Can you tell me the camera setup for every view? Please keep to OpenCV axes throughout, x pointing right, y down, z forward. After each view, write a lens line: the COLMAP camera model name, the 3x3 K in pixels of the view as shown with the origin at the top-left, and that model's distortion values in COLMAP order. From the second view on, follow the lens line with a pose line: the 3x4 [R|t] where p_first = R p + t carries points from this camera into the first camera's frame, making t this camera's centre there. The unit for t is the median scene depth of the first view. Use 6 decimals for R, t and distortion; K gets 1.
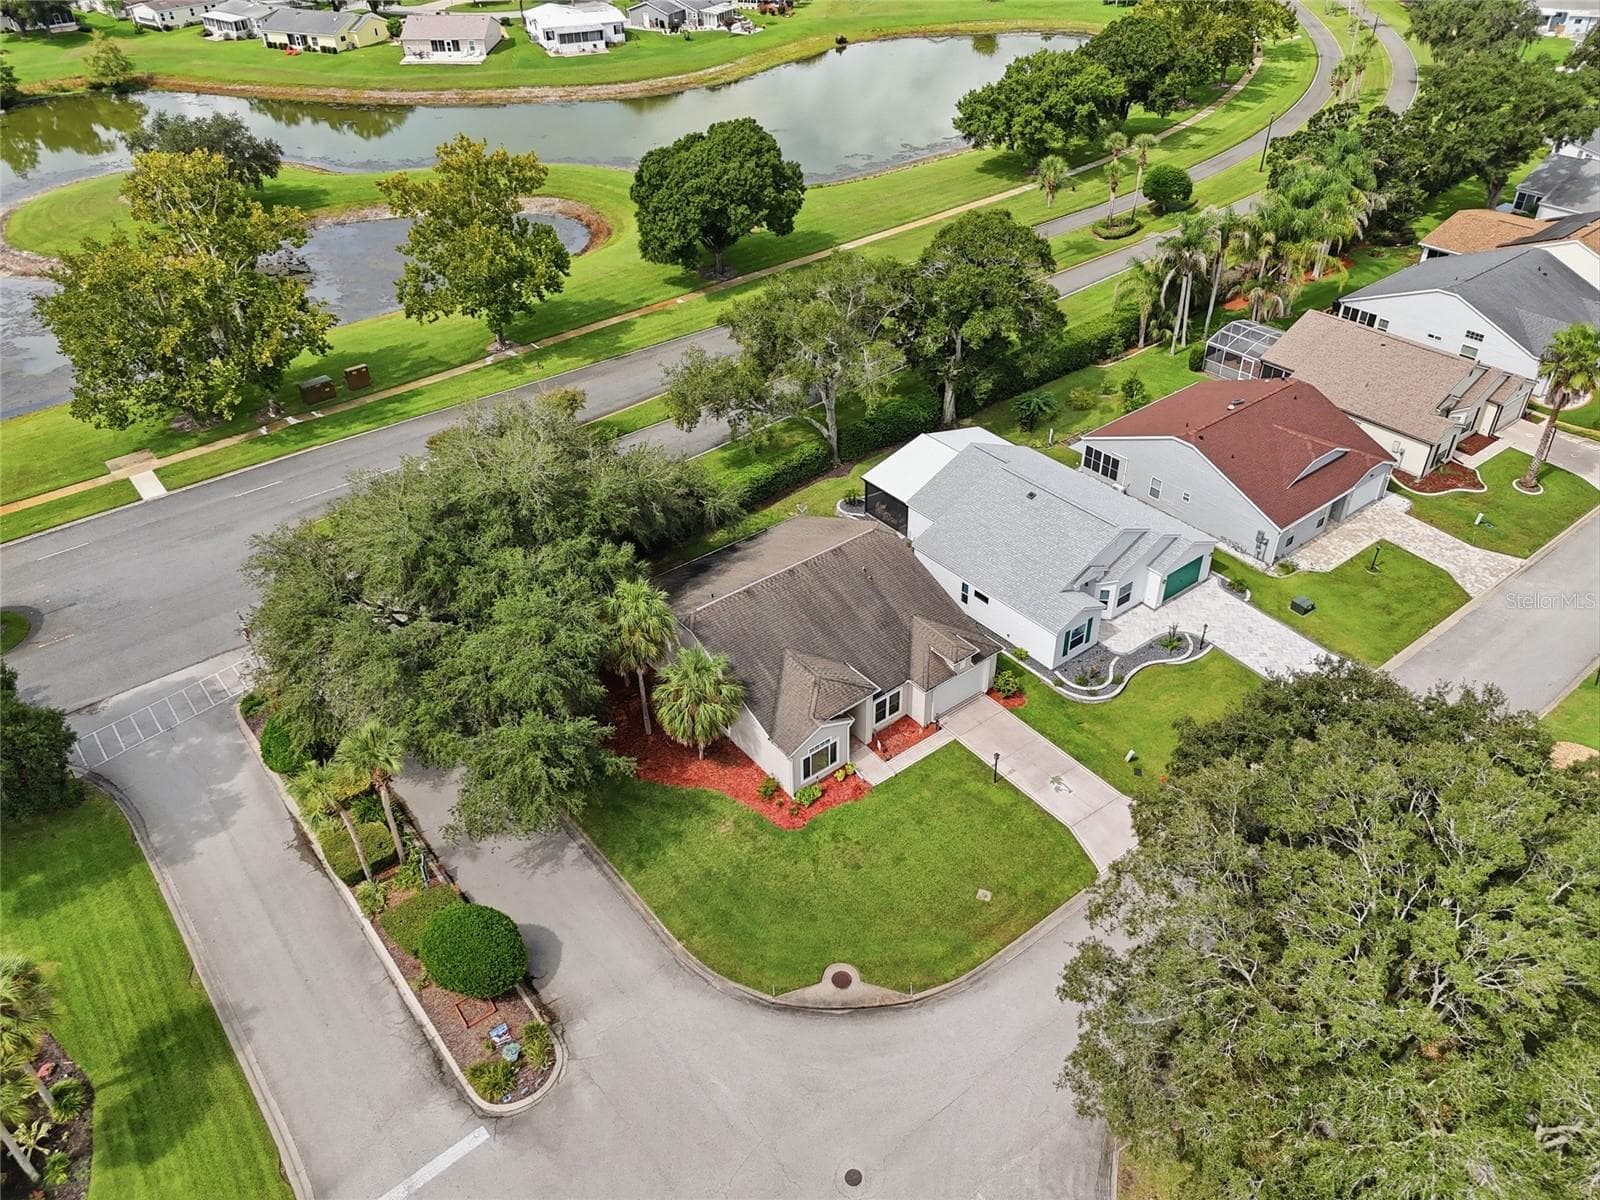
lens RADIAL K [[1177.8, 0, 800.0], [0, 1177.8, 600.0], [0, 0, 1]] dist [0.054631, -0.047925]
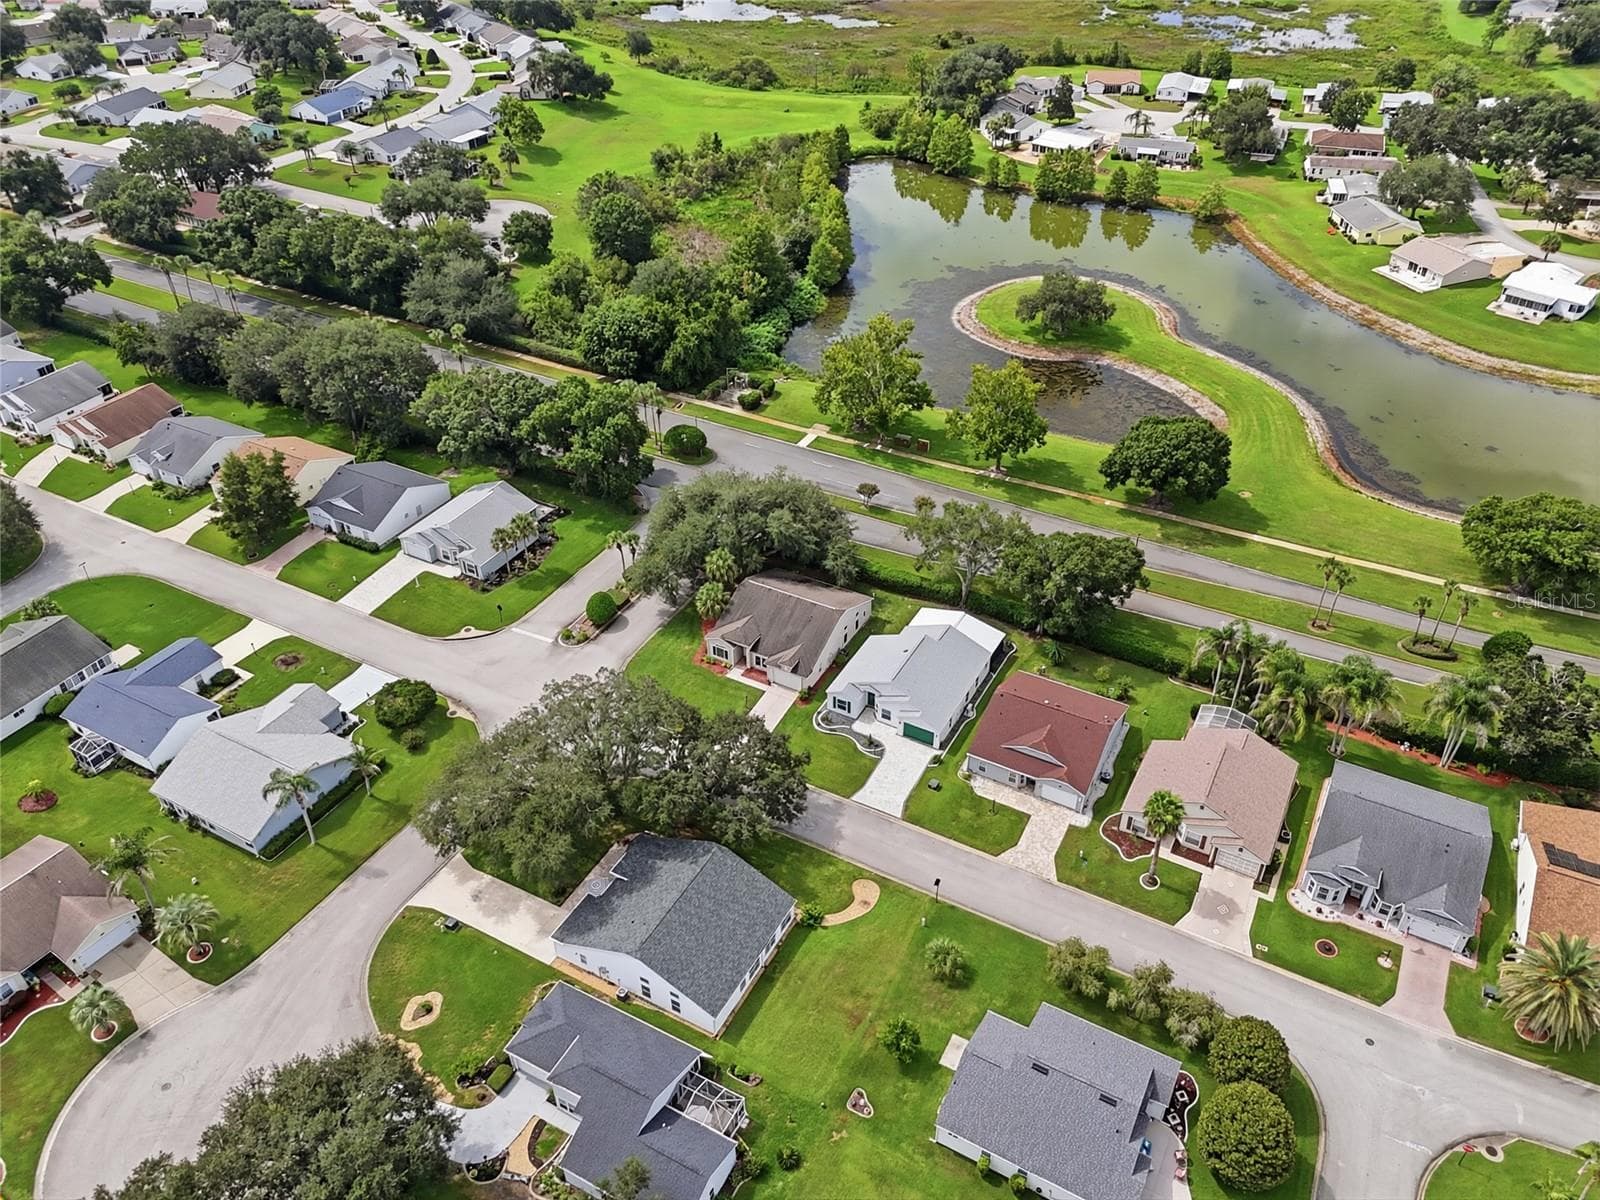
lens RADIAL K [[1177.8, 0, 800.0], [0, 1177.8, 600.0], [0, 0, 1]] dist [0.054631, -0.047925]
pose [[0.387491, 0.560504, -0.731906, 1.272315], [-0.542991, 0.780367, 0.310142, -0.559992], [0.744991, 0.277241, 0.606734, -0.268652]]
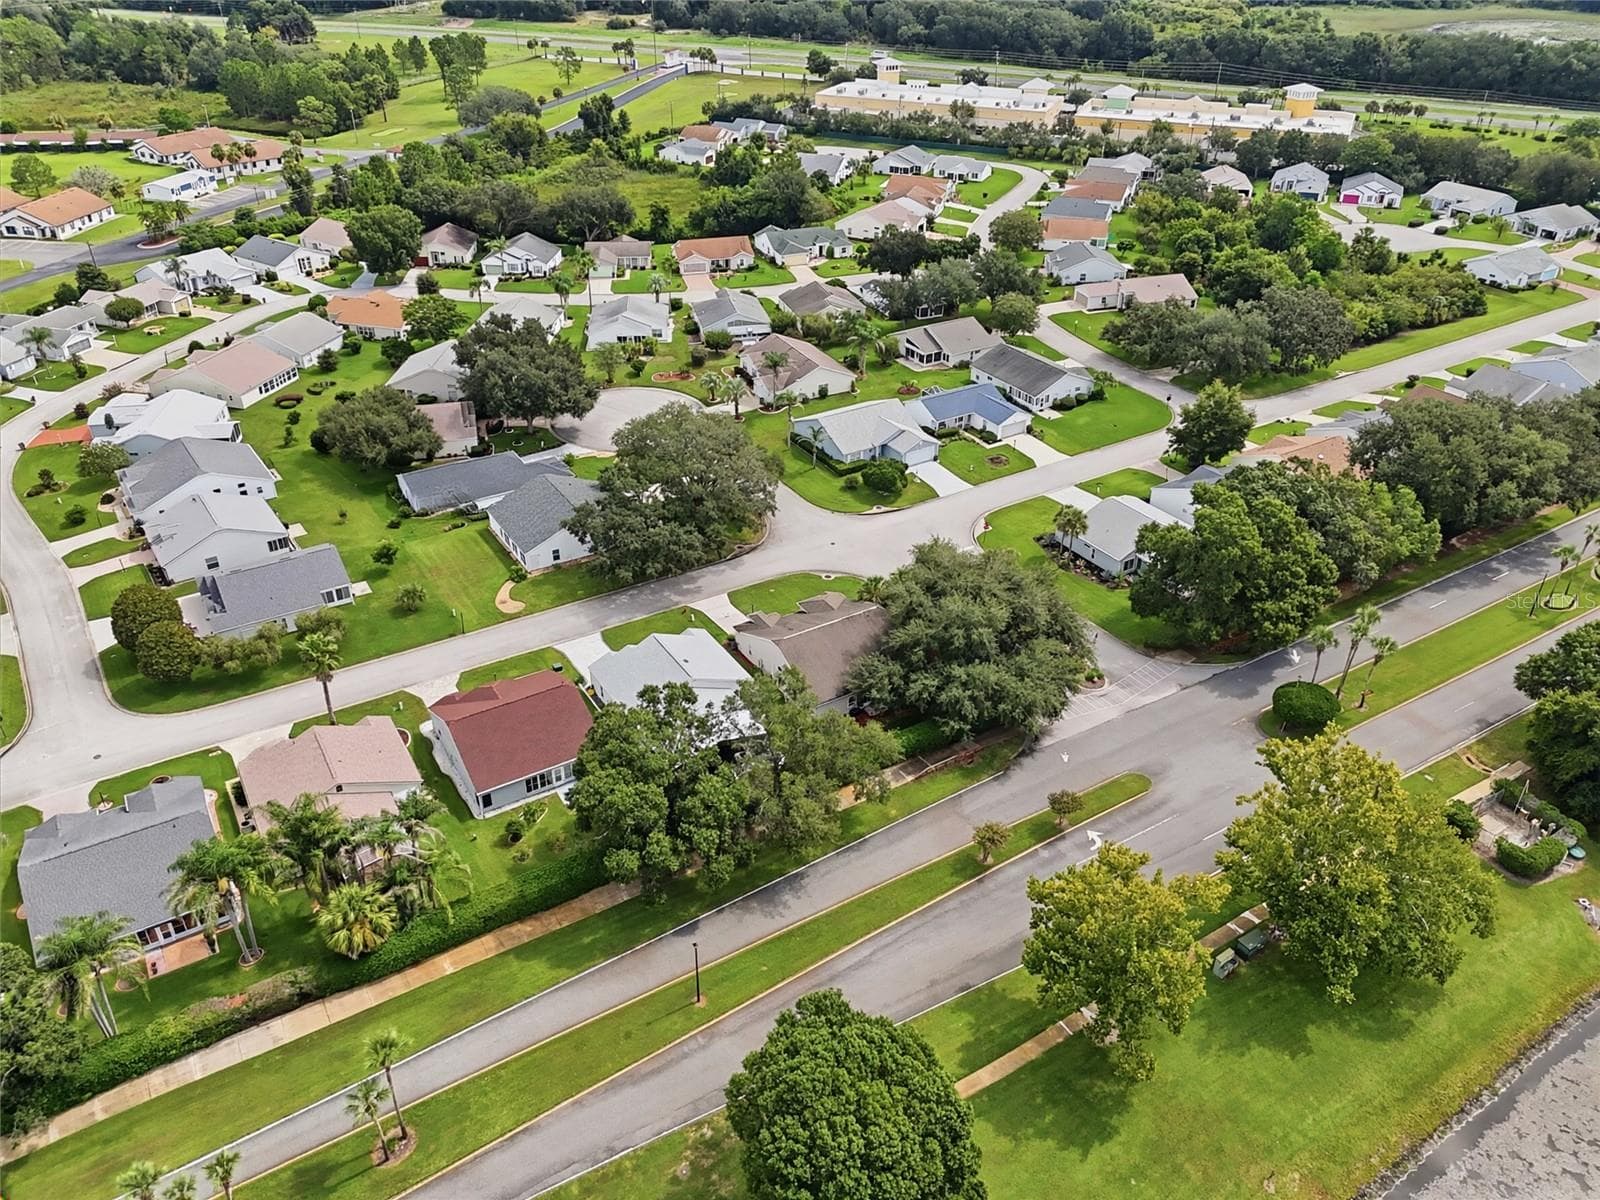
lens RADIAL K [[1177.8, 0, 800.0], [0, 1177.8, 600.0], [0, 0, 1]] dist [0.054631, -0.047925]
pose [[-0.992423, -0.053357, 0.110674, -0.133097], [0.082358, 0.379556, 0.921496, -1.463606], [-0.091175, 0.923629, -0.372286, 1.324027]]
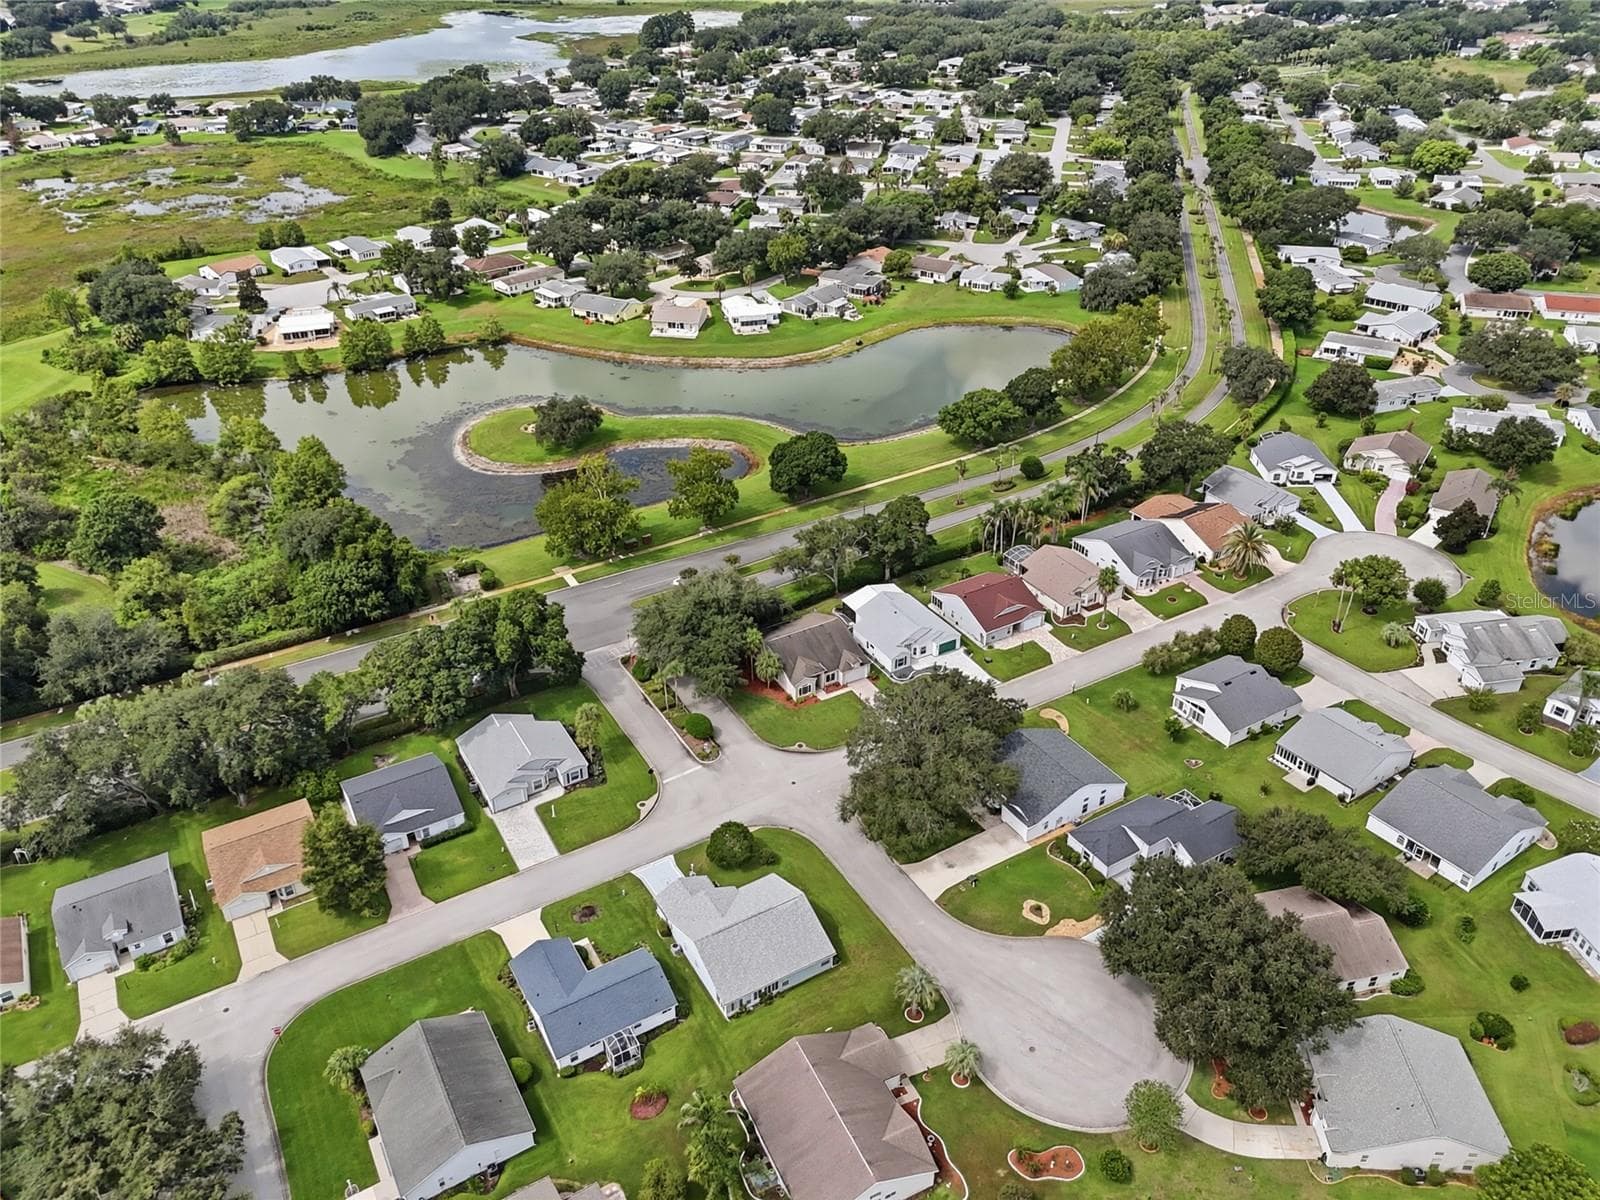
lens RADIAL K [[1177.8, 0, 800.0], [0, 1177.8, 600.0], [0, 0, 1]] dist [0.054631, -0.047925]
pose [[0.990898, 0.082332, -0.106502, 0.228224], [-0.090173, 0.993390, -0.071028, 0.086138], [0.099950, 0.079986, 0.991772, -1.538900]]
